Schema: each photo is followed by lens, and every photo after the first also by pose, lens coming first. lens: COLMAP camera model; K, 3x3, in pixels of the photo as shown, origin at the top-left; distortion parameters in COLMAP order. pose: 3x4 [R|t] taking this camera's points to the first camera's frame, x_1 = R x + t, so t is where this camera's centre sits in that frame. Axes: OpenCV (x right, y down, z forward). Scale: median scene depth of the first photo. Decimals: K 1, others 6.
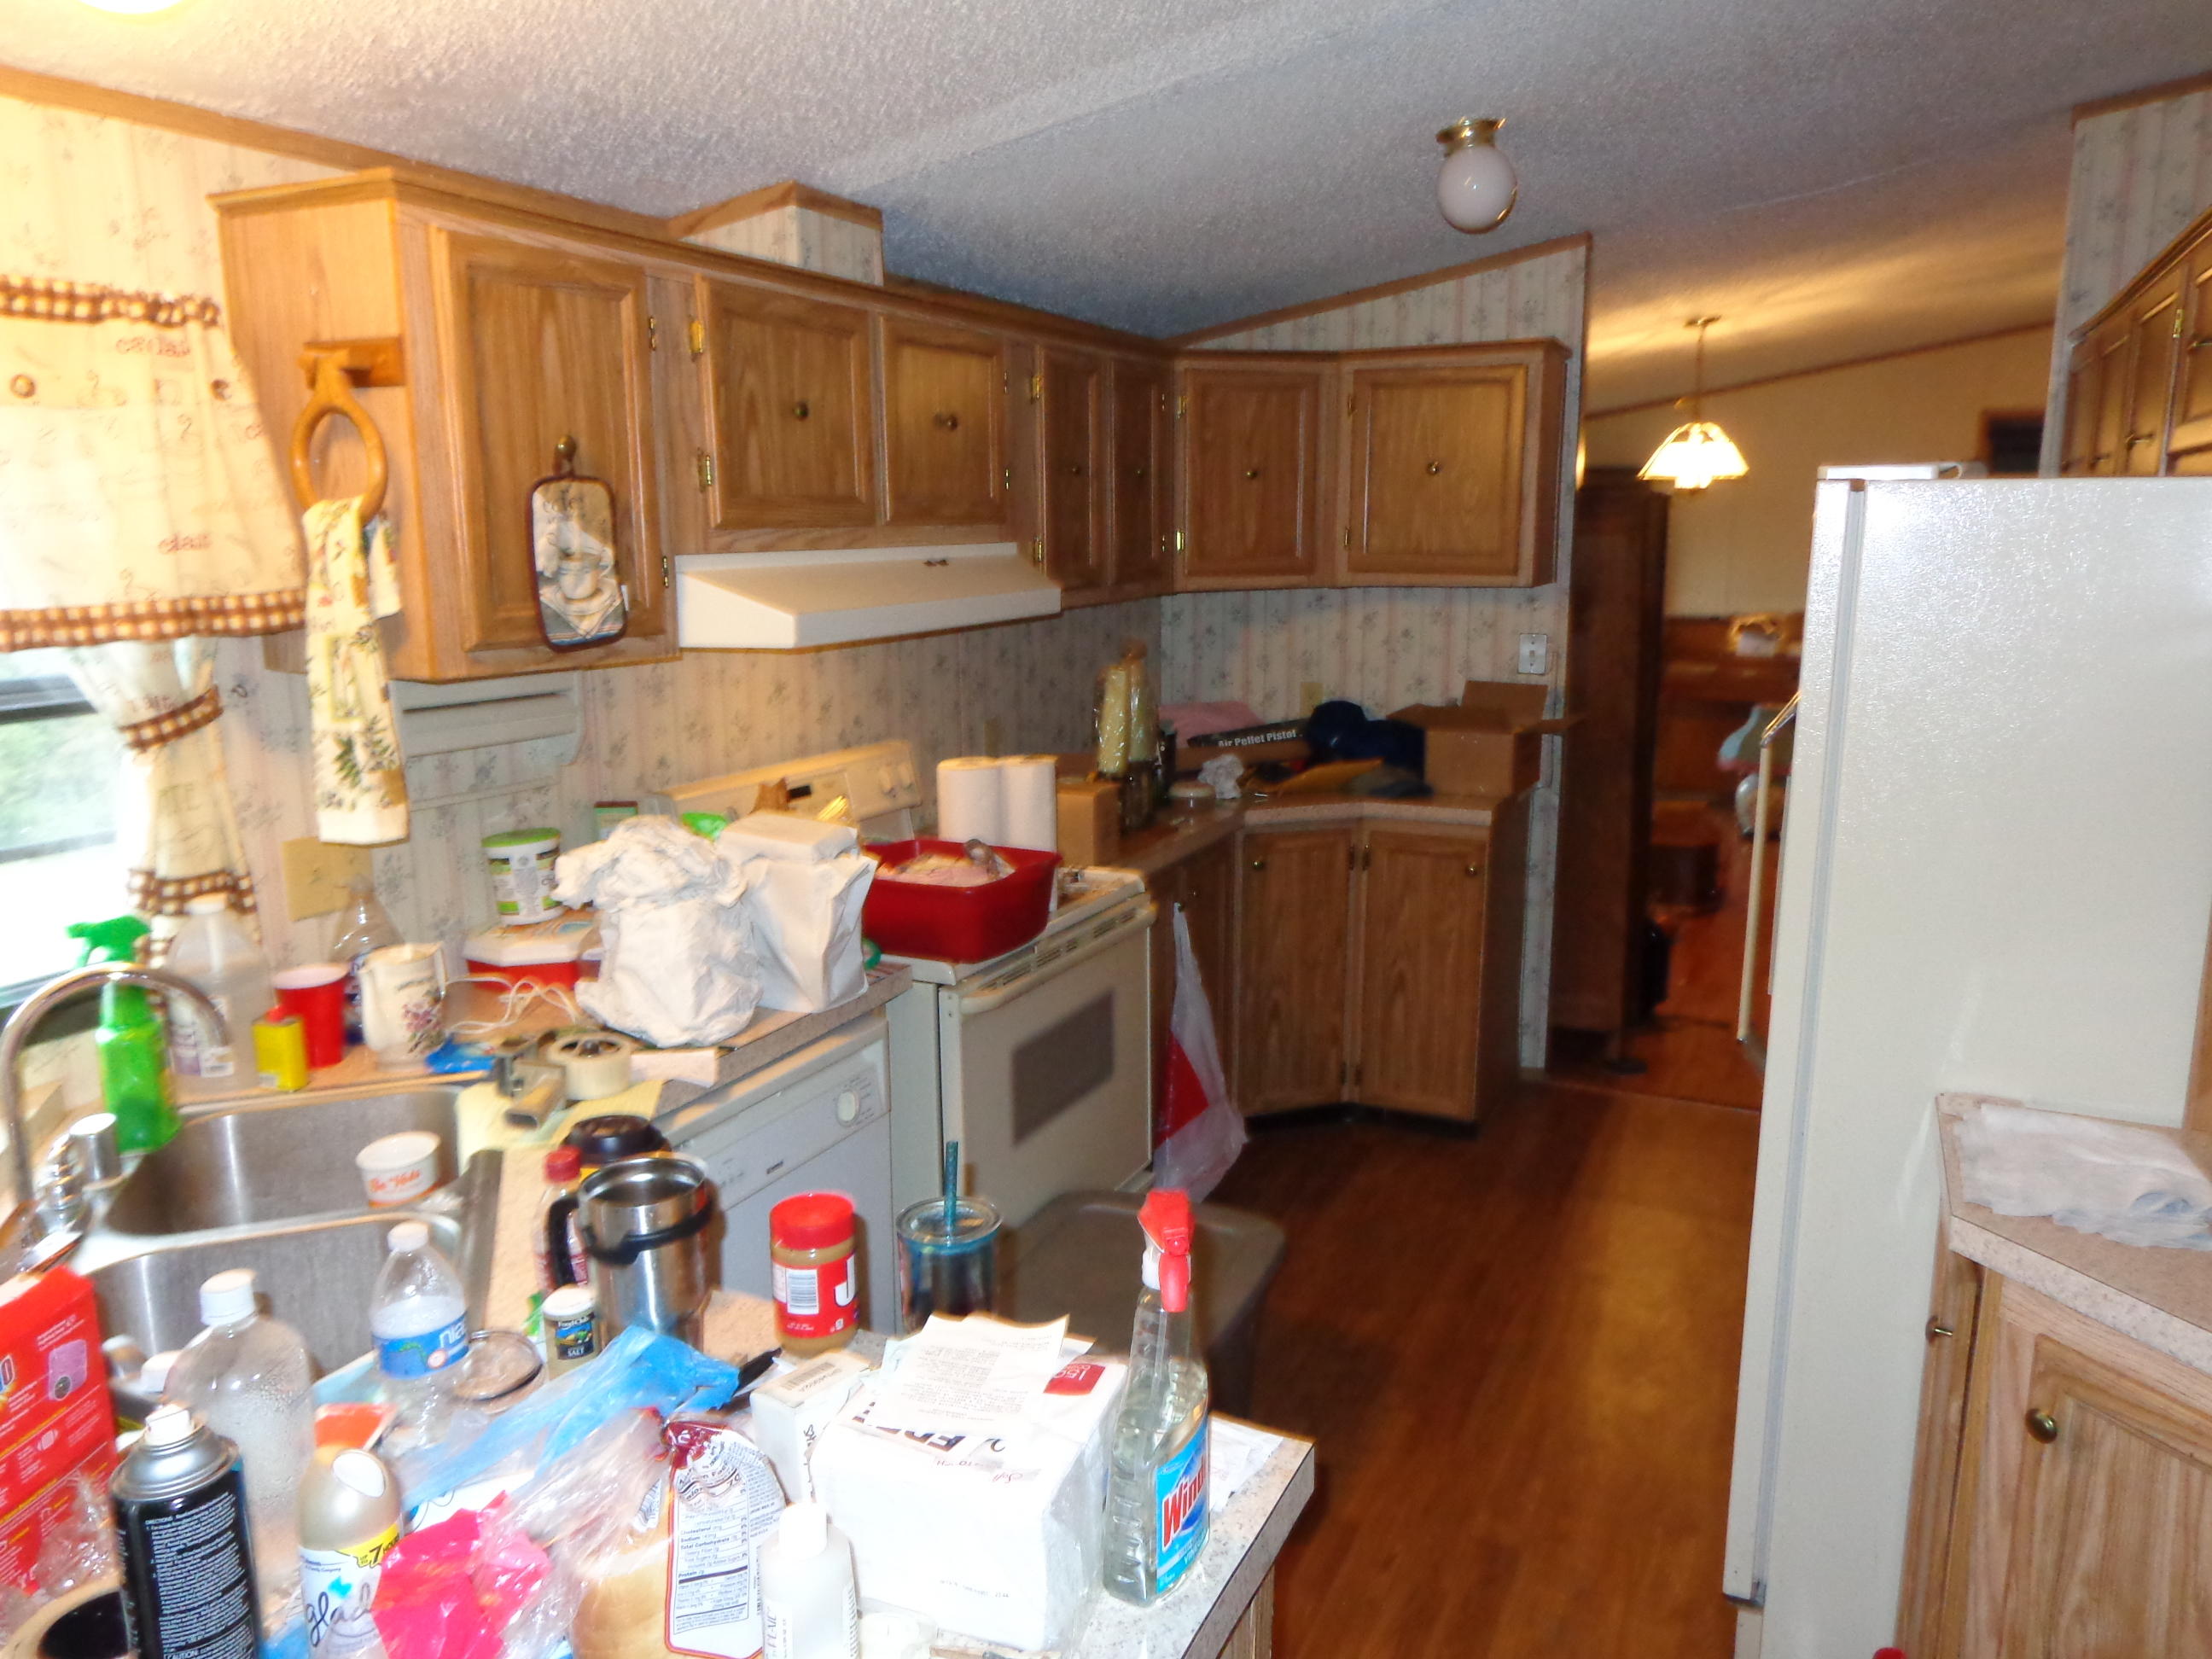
lens RADIAL K [[1545.8, 0, 1122.5], [0, 1545.8, 828.9], [0, 0, 1]] dist [0.000825, 0.003977]
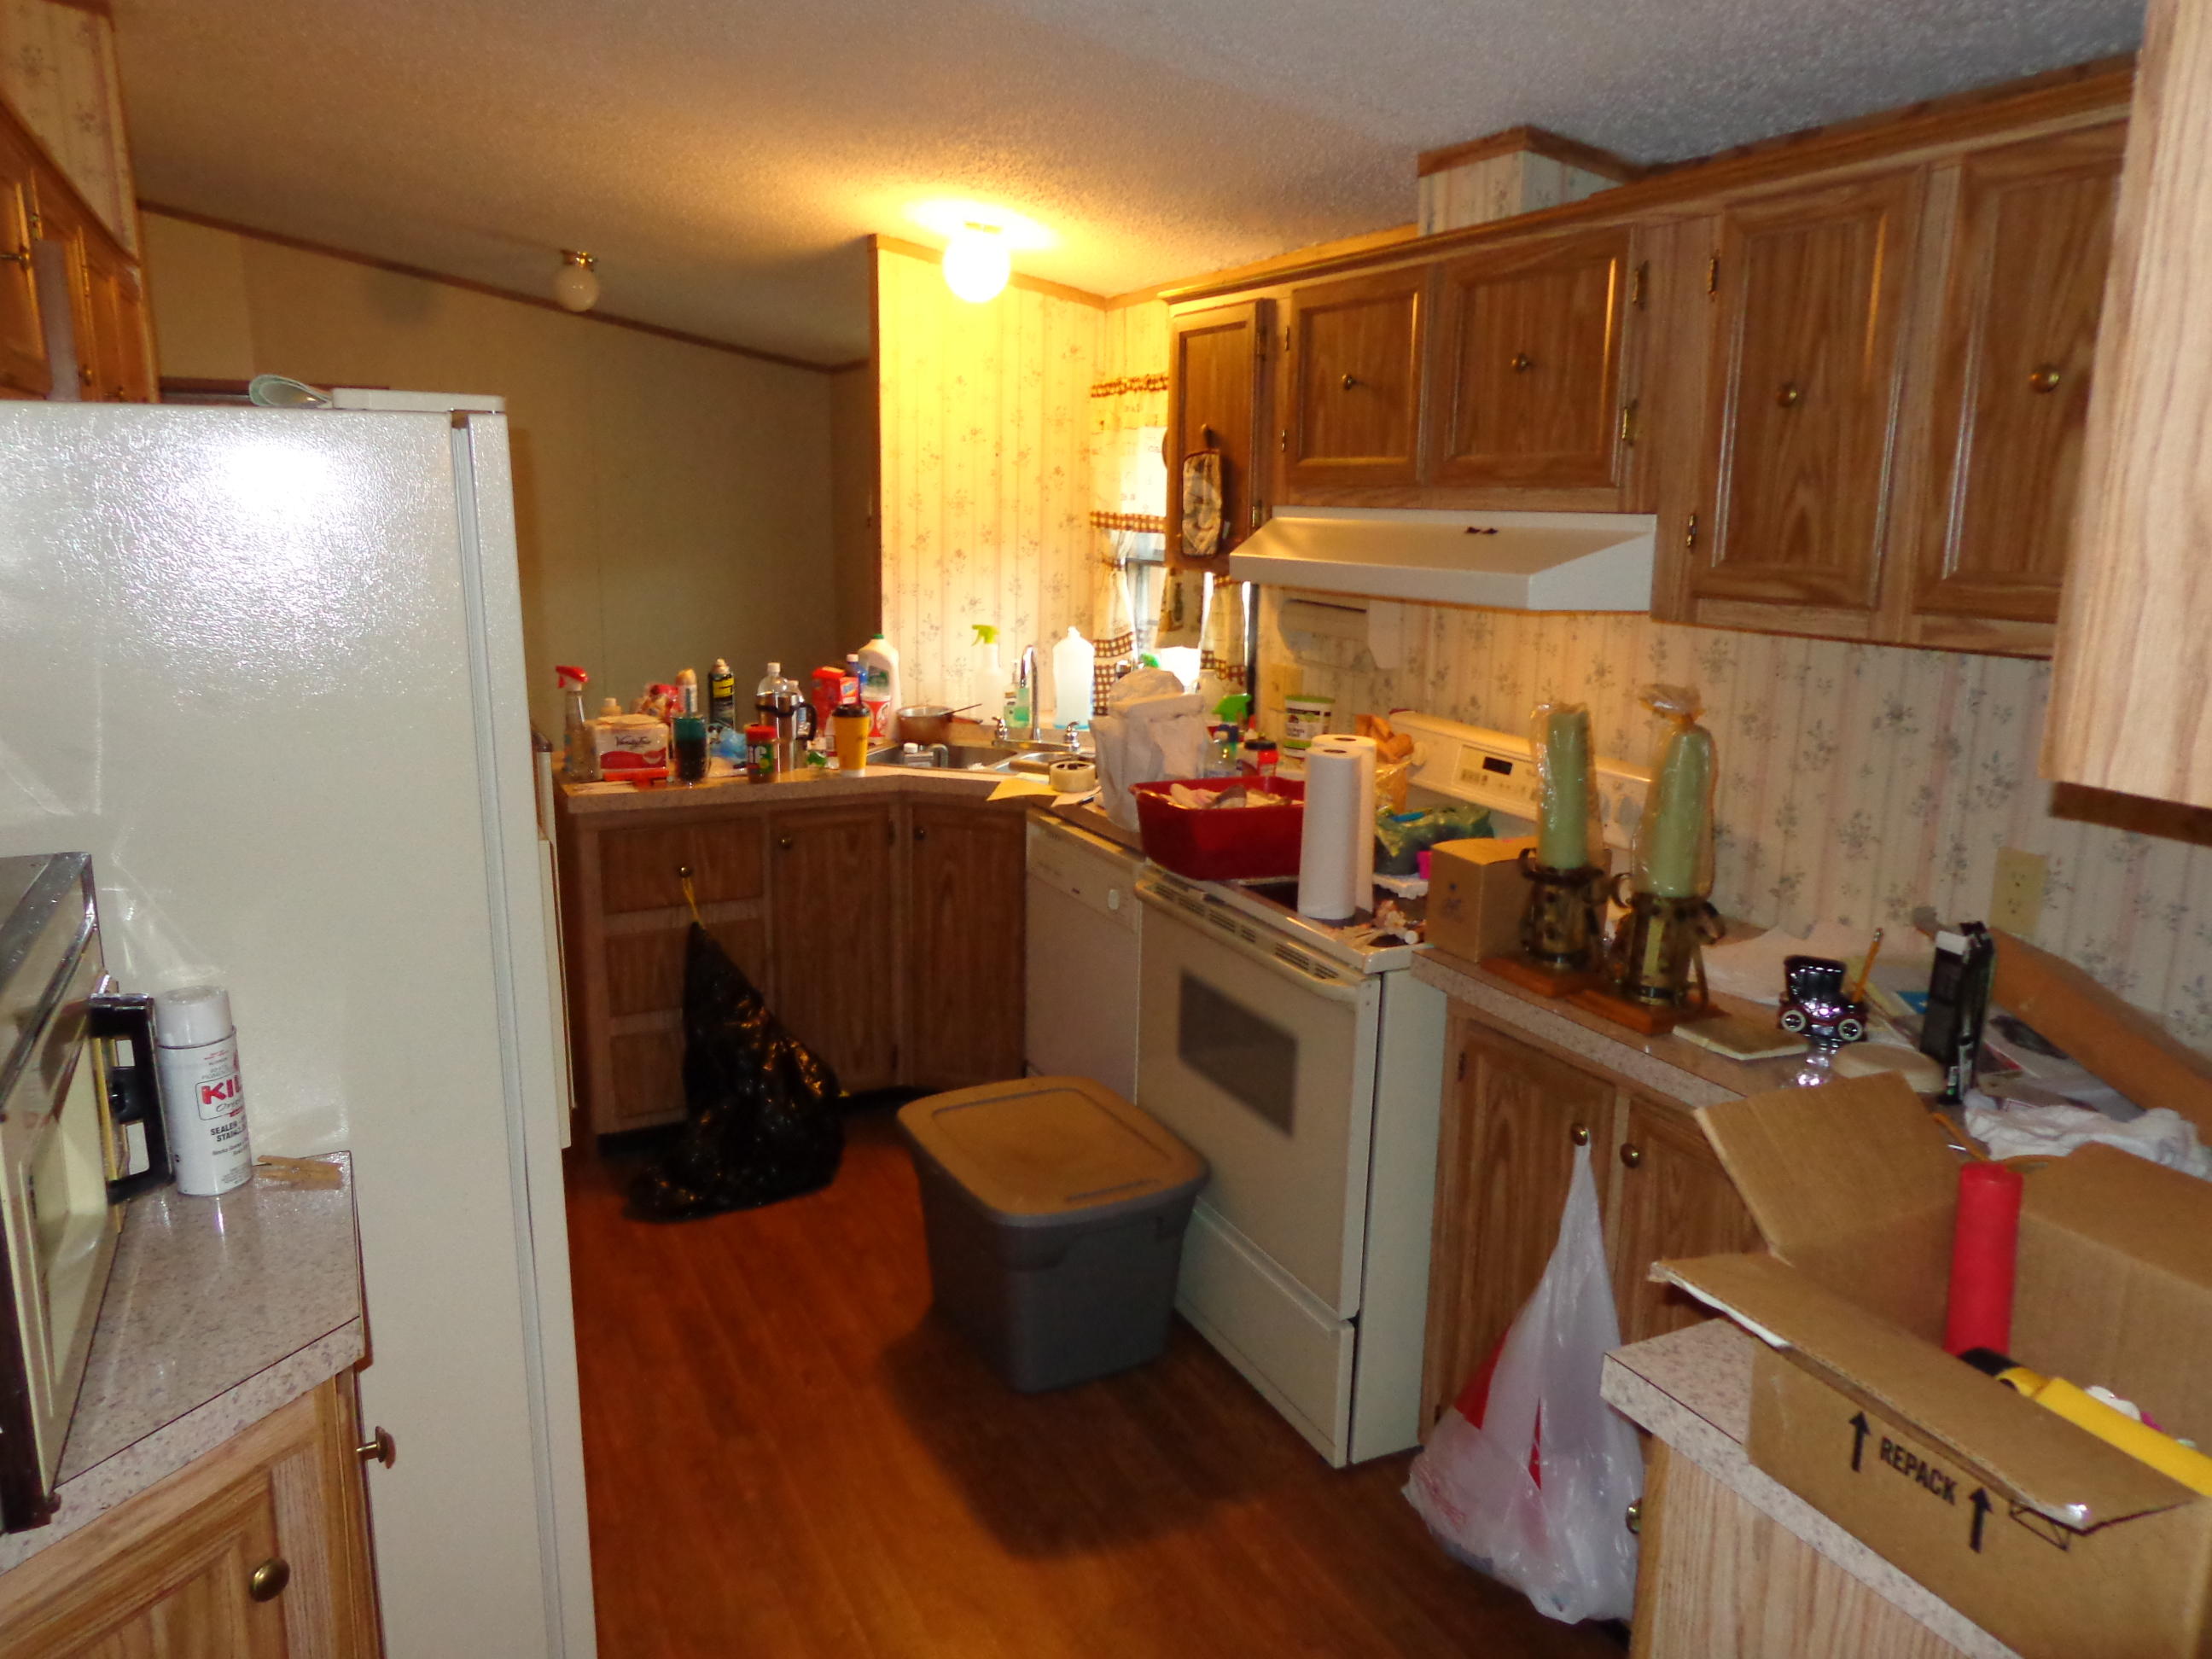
lens RADIAL K [[1545.8, 0, 1122.5], [0, 1545.8, 828.9], [0, 0, 1]] dist [0.000825, 0.003977]
pose [[-0.608074, 0.164629, -0.776623, 0.759533], [-0.169312, 0.928862, 0.329467, -0.290181], [0.775616, 0.331832, -0.536943, 1.474020]]
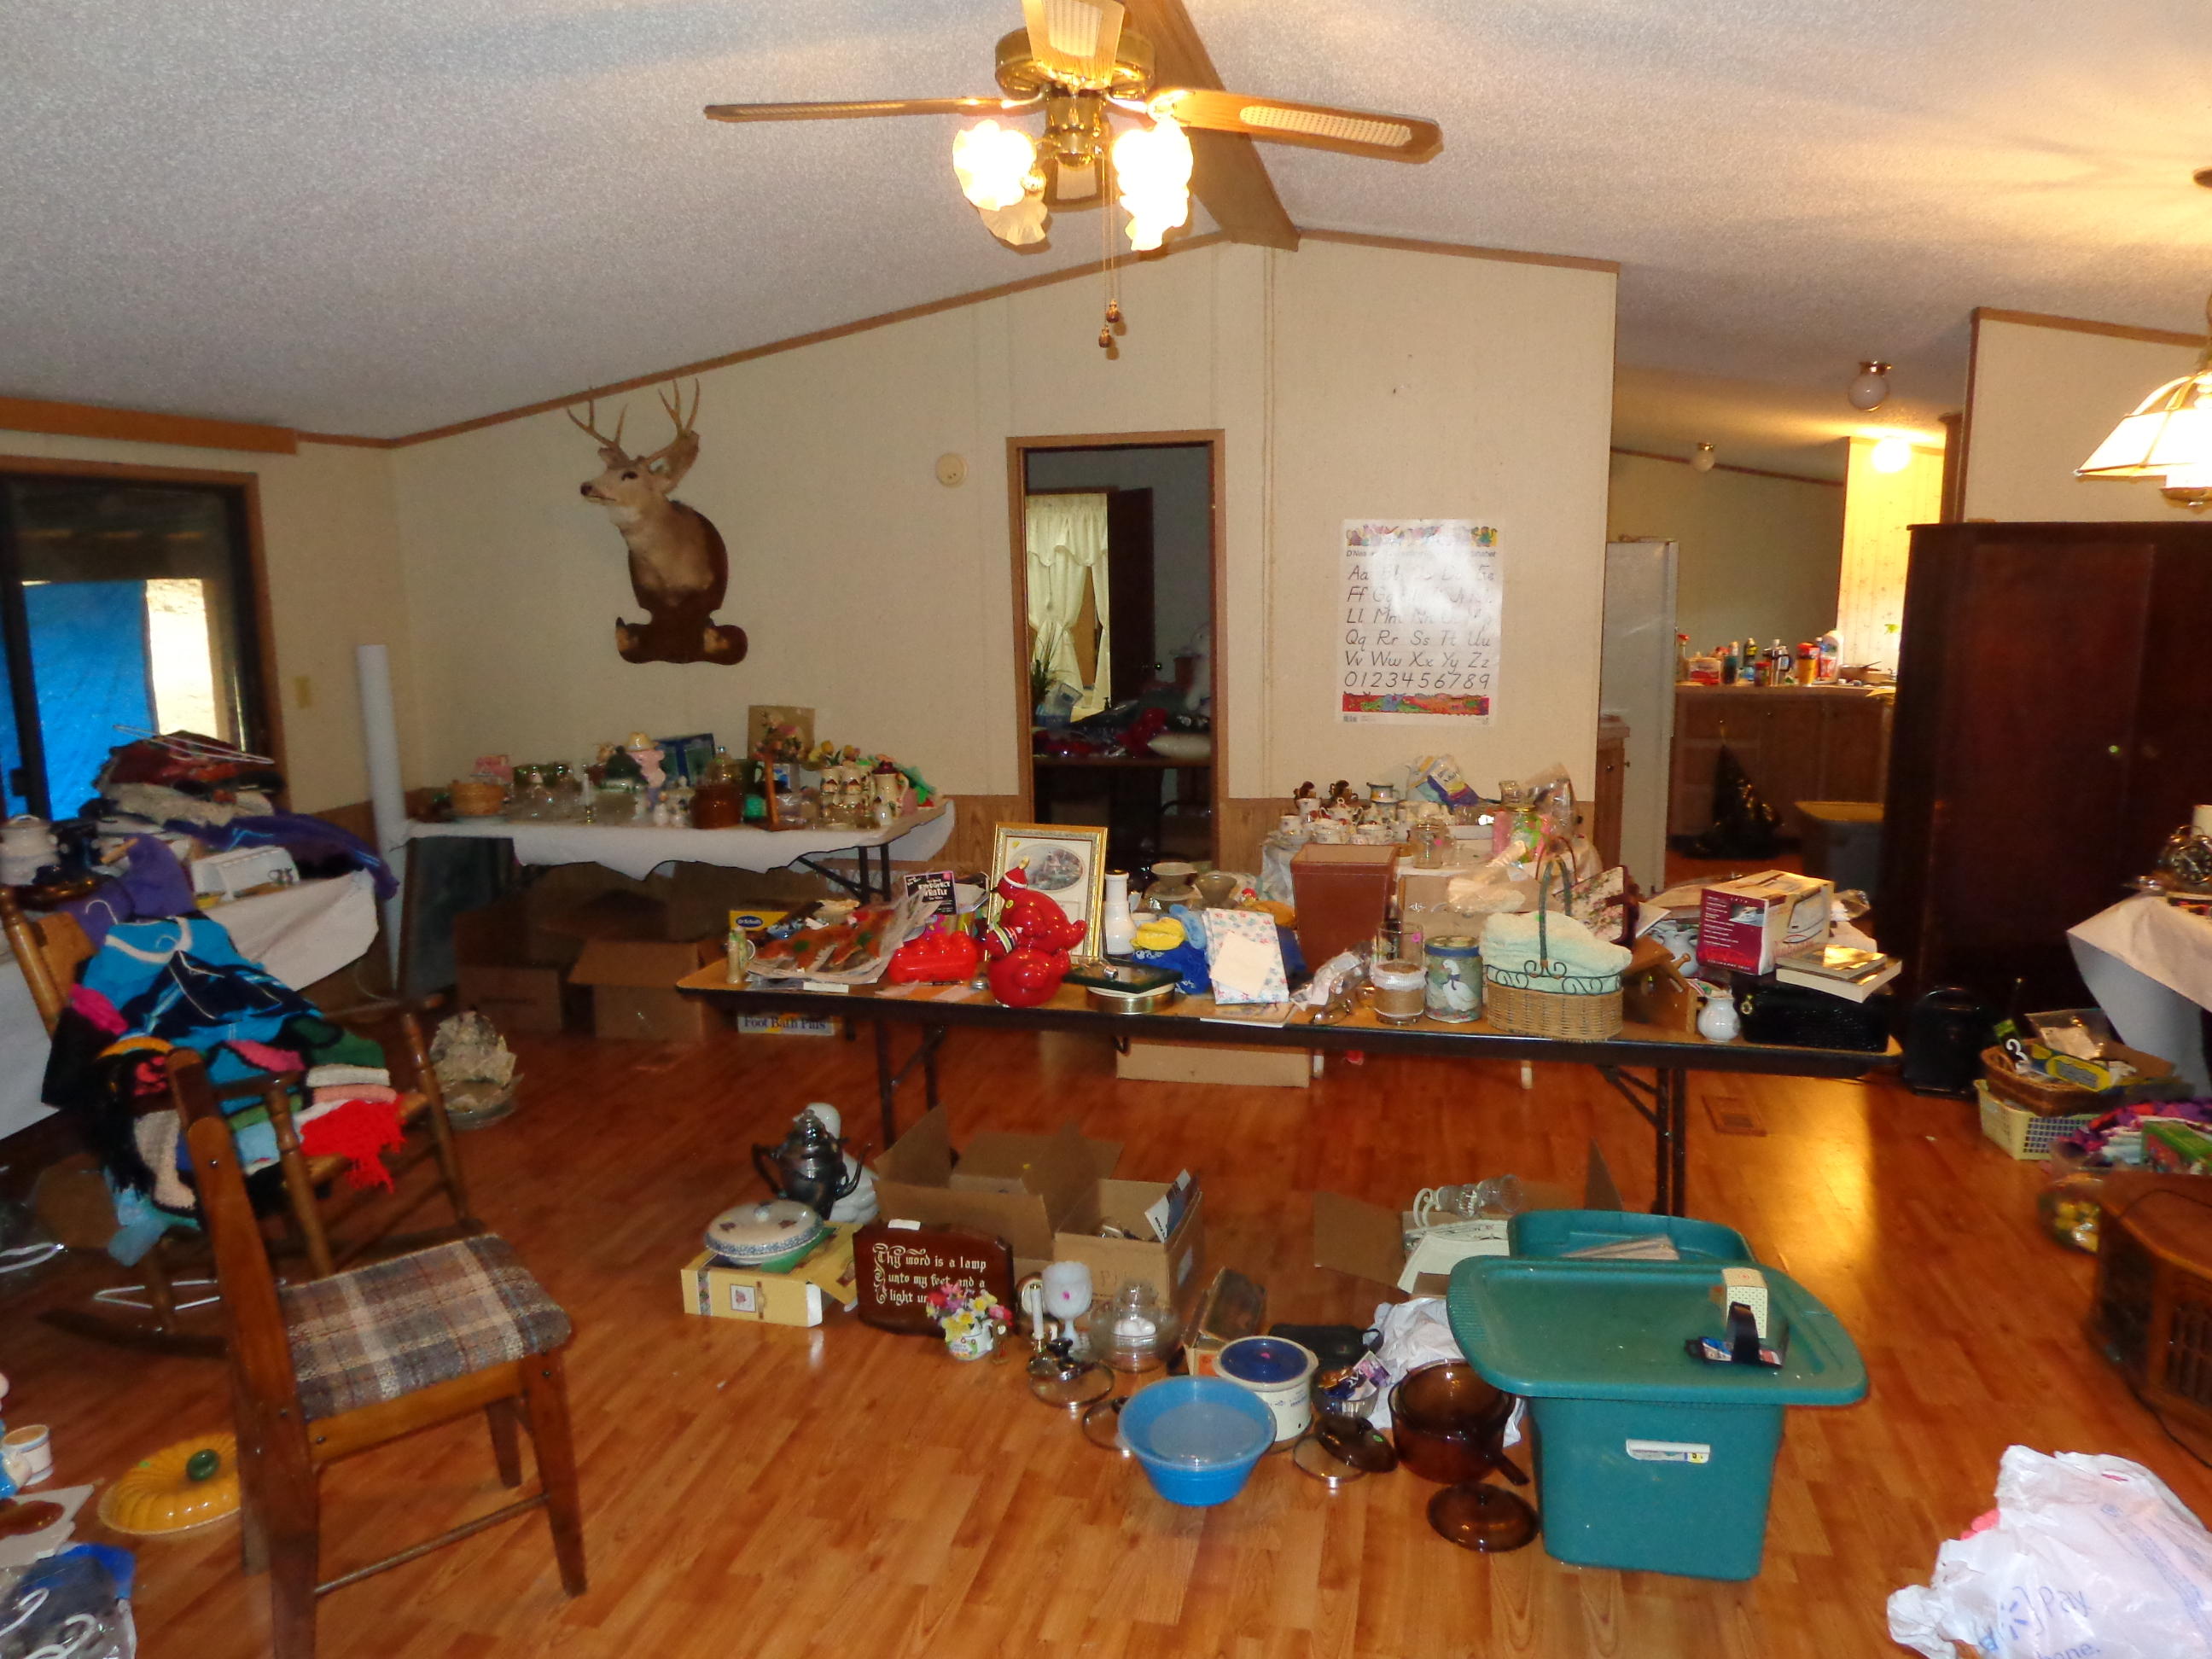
lens RADIAL K [[1545.8, 0, 1122.5], [0, 1545.8, 828.9], [0, 0, 1]] dist [0.000825, 0.003977]
pose [[-0.972965, 0.058418, -0.223444, 1.487975], [-0.025030, 0.935110, 0.353472, -0.514651], [0.229594, 0.349509, -0.908367, 2.570079]]
